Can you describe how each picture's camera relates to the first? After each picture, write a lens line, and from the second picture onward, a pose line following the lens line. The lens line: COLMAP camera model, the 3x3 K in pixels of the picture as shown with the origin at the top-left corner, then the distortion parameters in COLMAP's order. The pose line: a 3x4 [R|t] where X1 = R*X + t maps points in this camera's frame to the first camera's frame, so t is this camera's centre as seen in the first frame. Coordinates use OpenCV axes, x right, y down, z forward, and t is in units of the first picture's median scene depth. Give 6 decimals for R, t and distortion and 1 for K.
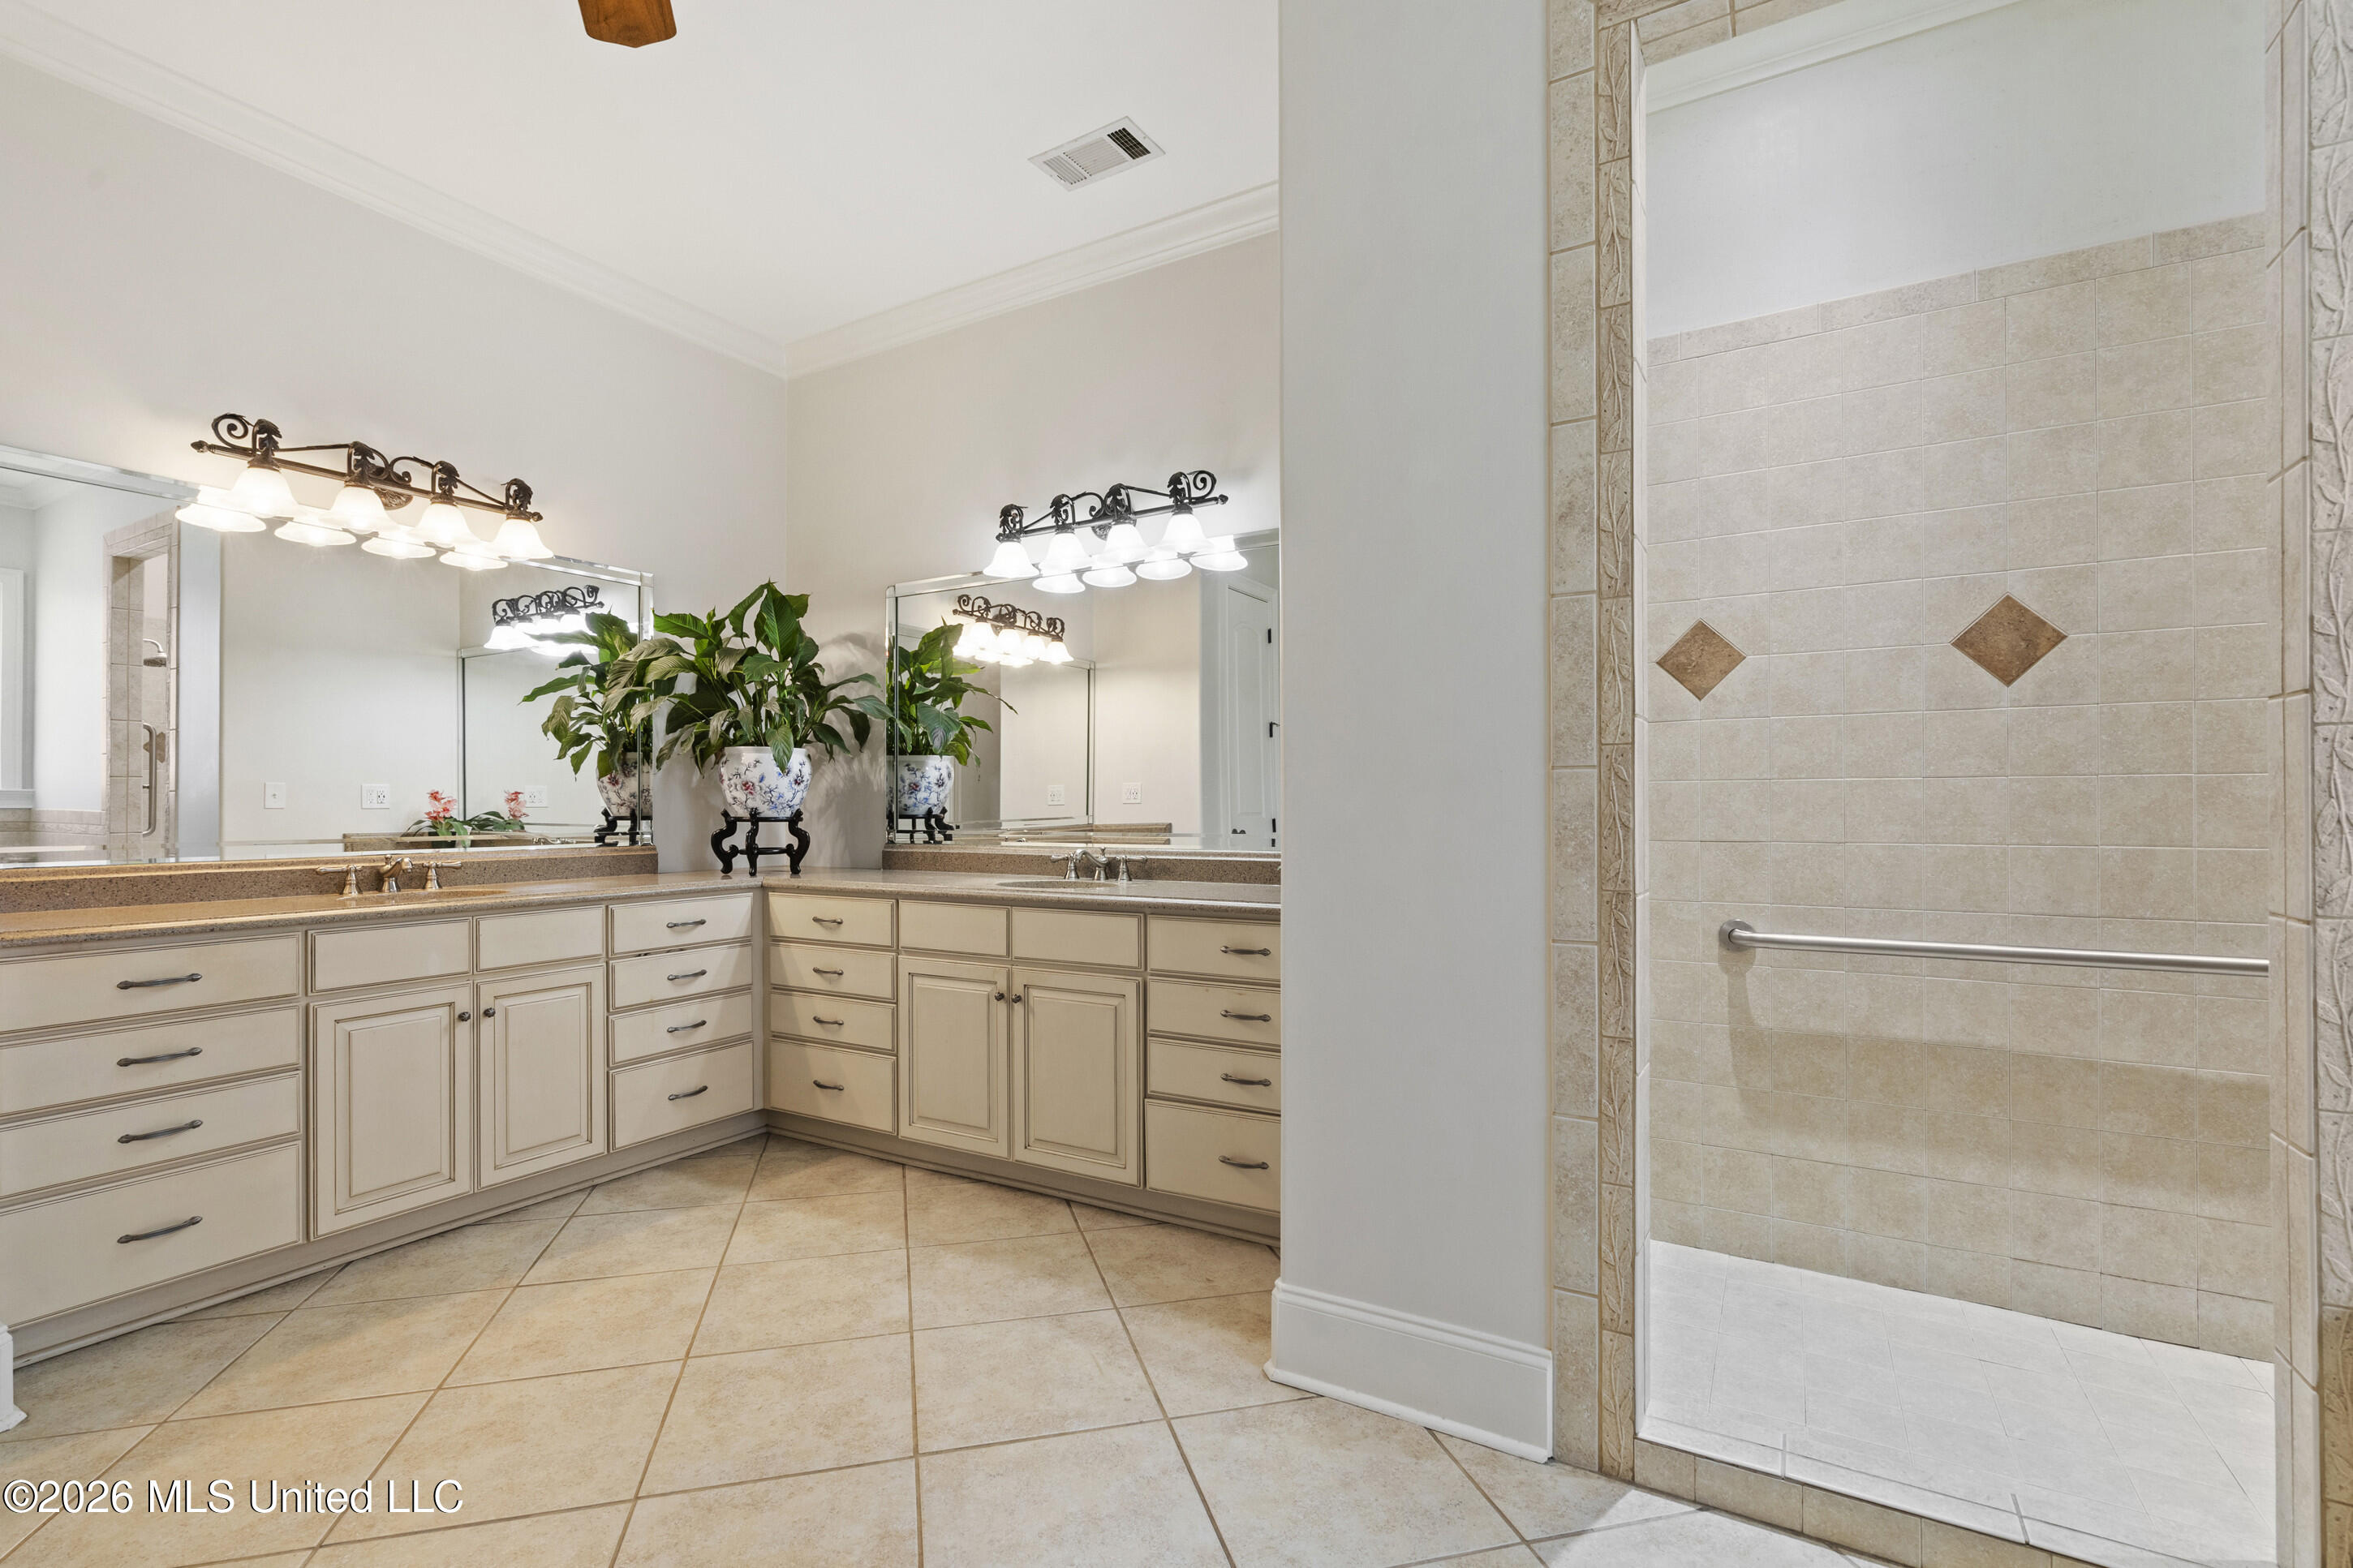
lens RADIAL K [[1083.8, 0, 1180.2], [0, 1083.8, 801.0], [0, 0, 1]] dist [-0.003659, 0.000669]
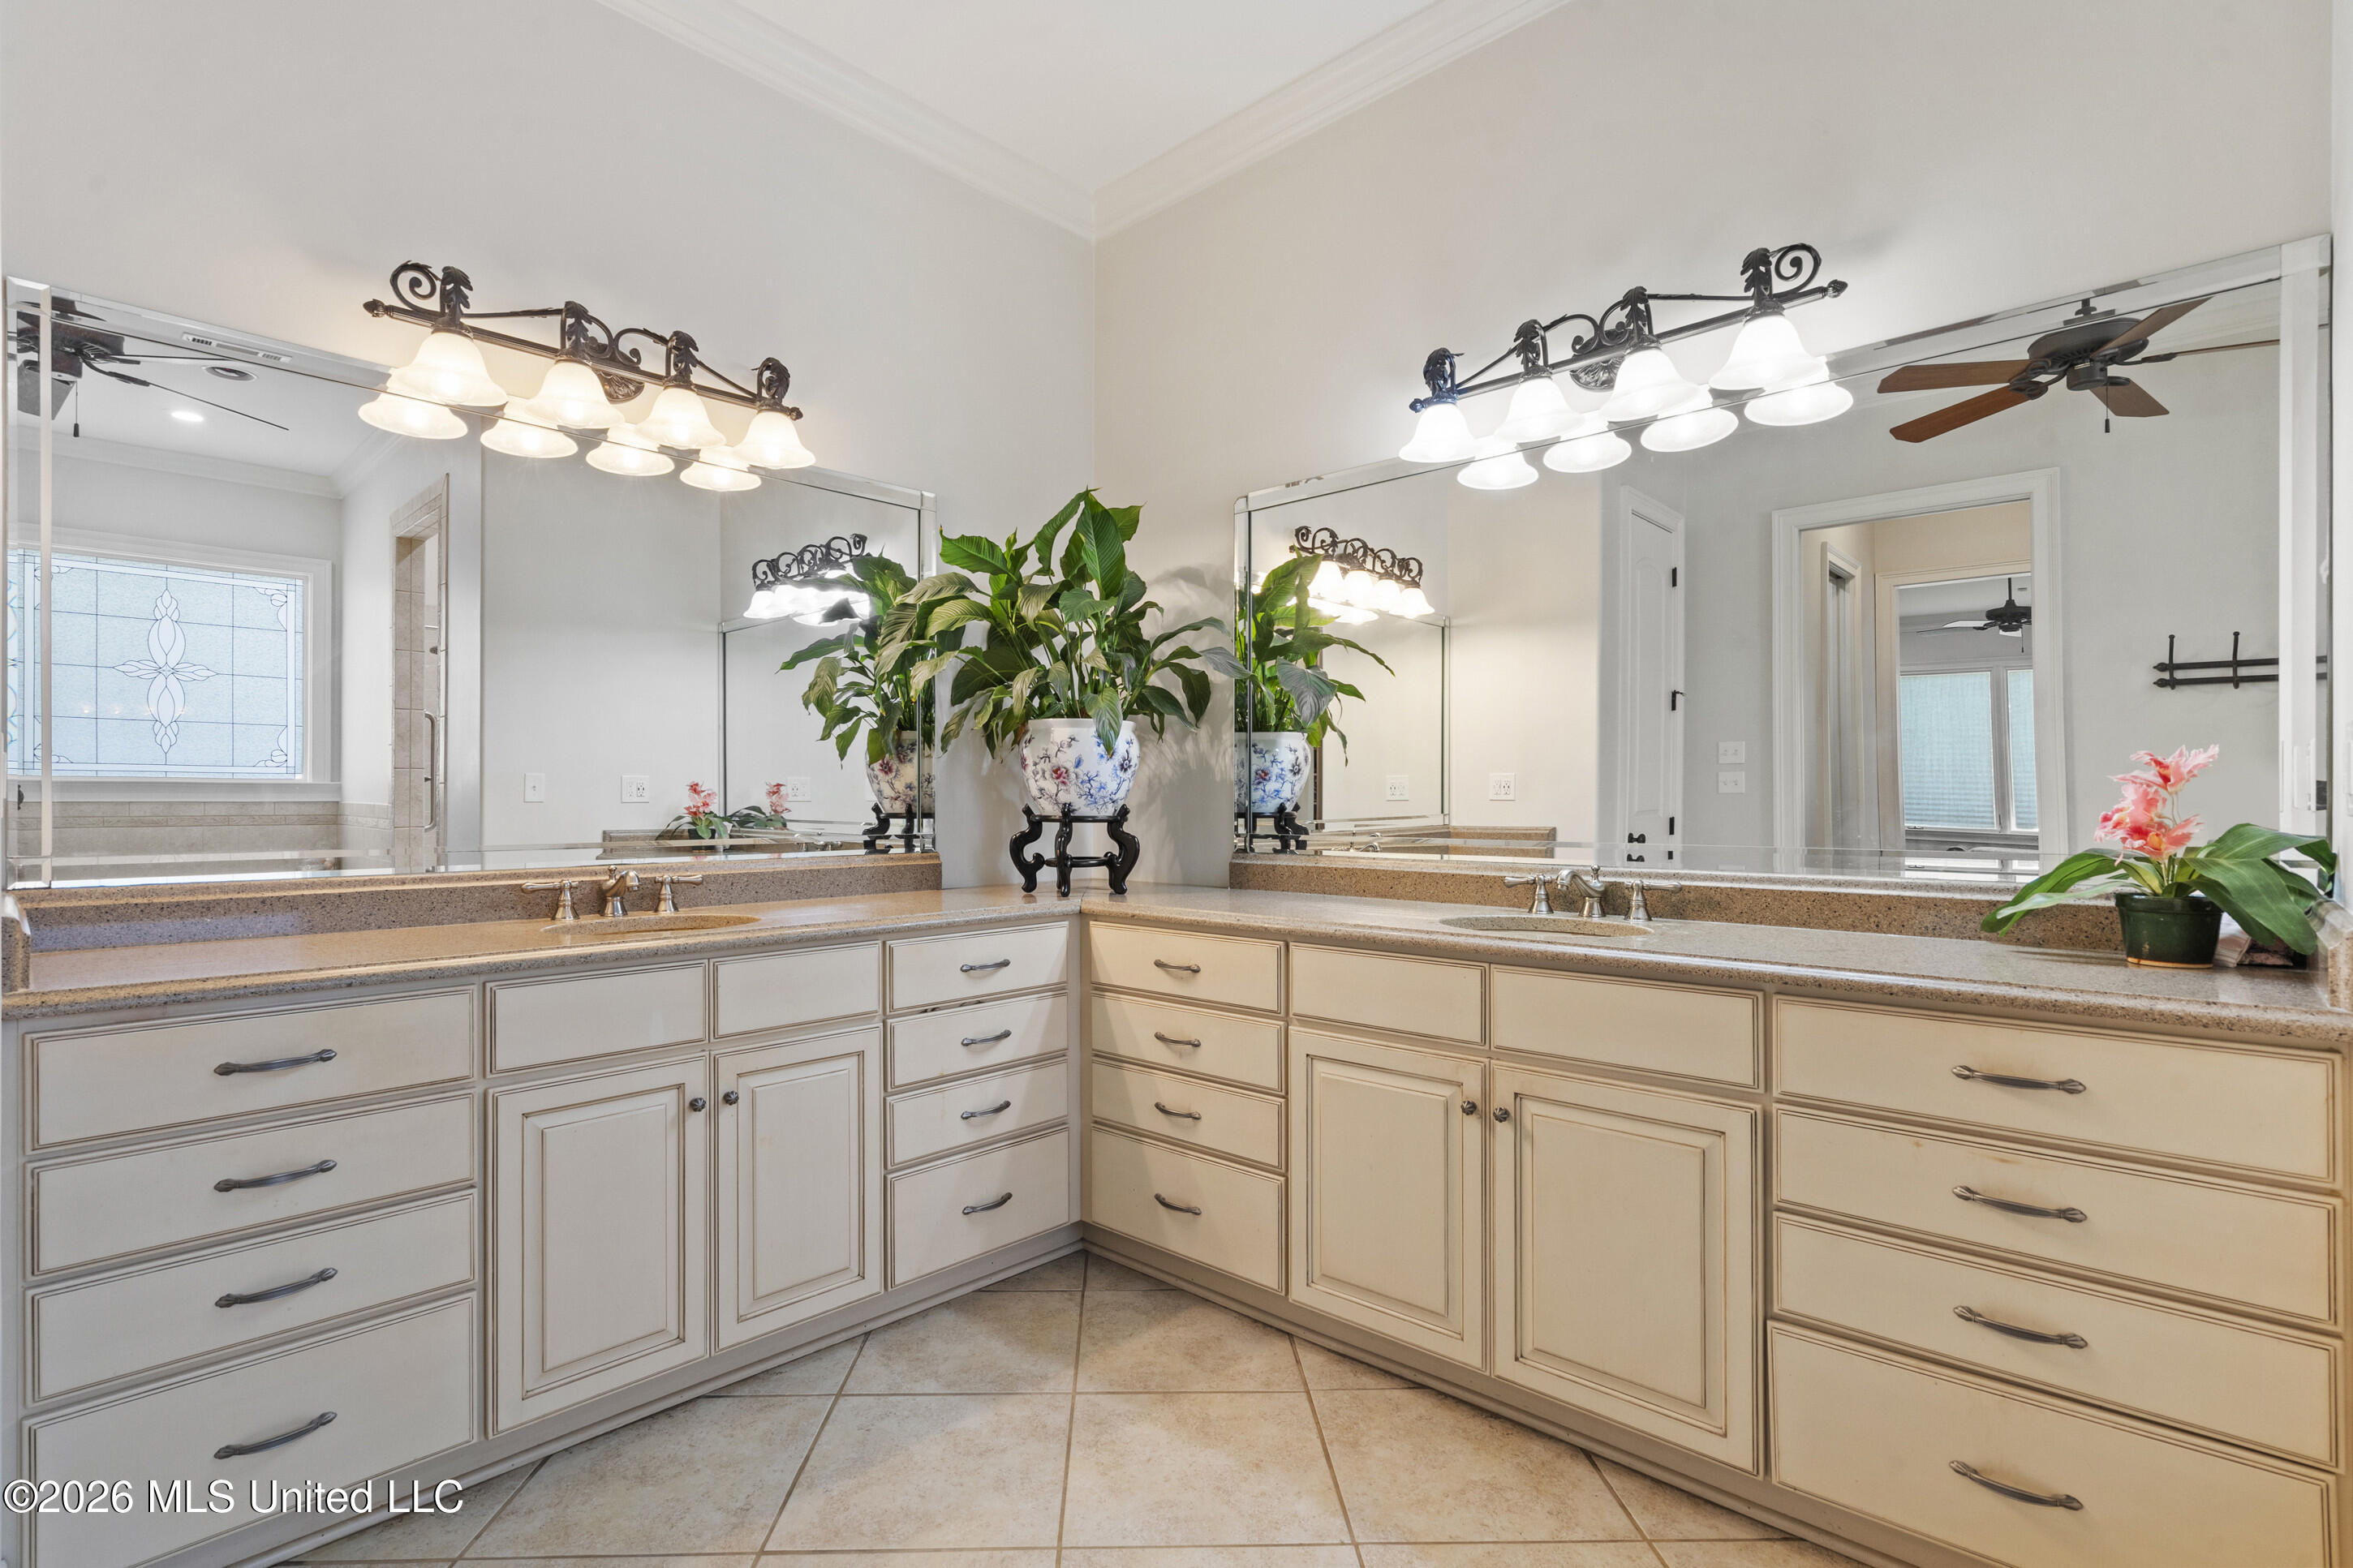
lens RADIAL K [[1114.4, 0, 1178.3], [0, 1114.4, 799.4], [0, 0, 1]] dist [-0.001645, 0.000042]
pose [[0.977537, 0.001745, -0.210756, -0.186493], [-0.001058, 0.999994, 0.003369, 0.001389], [0.210761, -0.003071, 0.977533, 0.325917]]
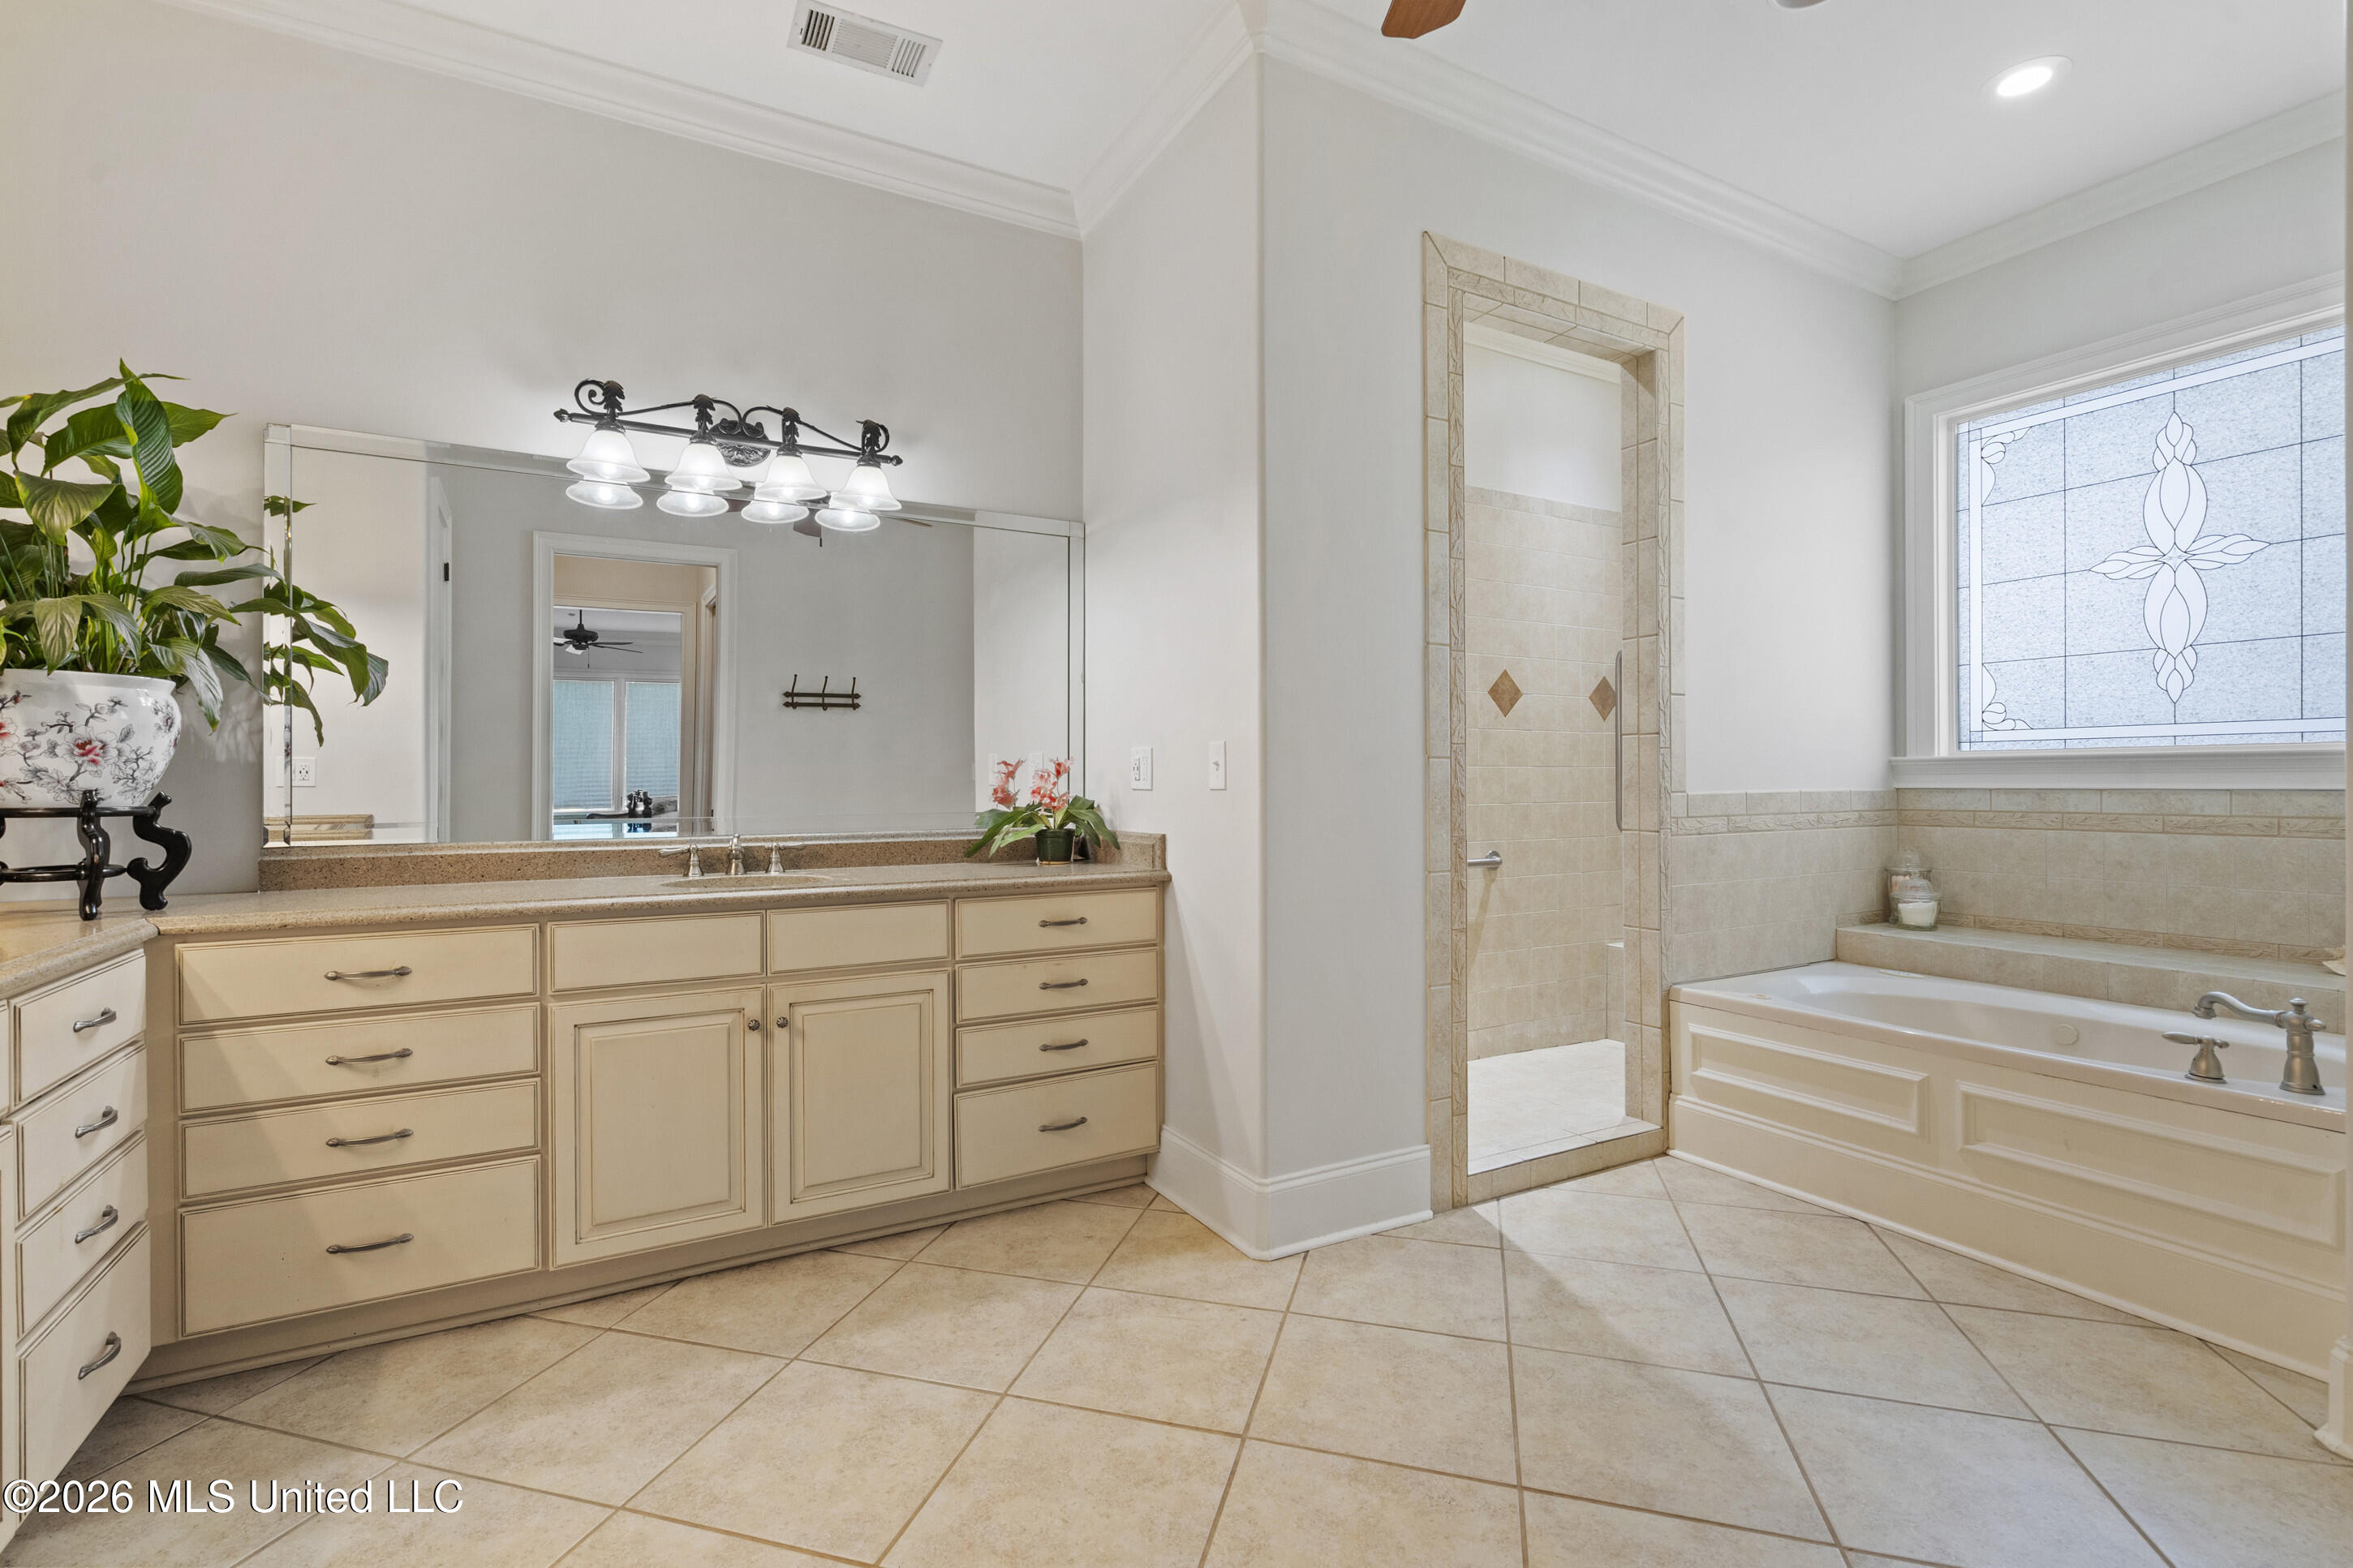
lens RADIAL K [[1080.8, 0, 1141.5], [0, 1080.8, 781.4], [0, 0, 1]] dist [-0.001593, 0.000115]
pose [[0.502395, 0.000350, 0.864638, -0.675046], [-0.002359, 0.999997, 0.000966, 0.000610], [-0.864635, -0.002525, 0.502394, 0.342295]]
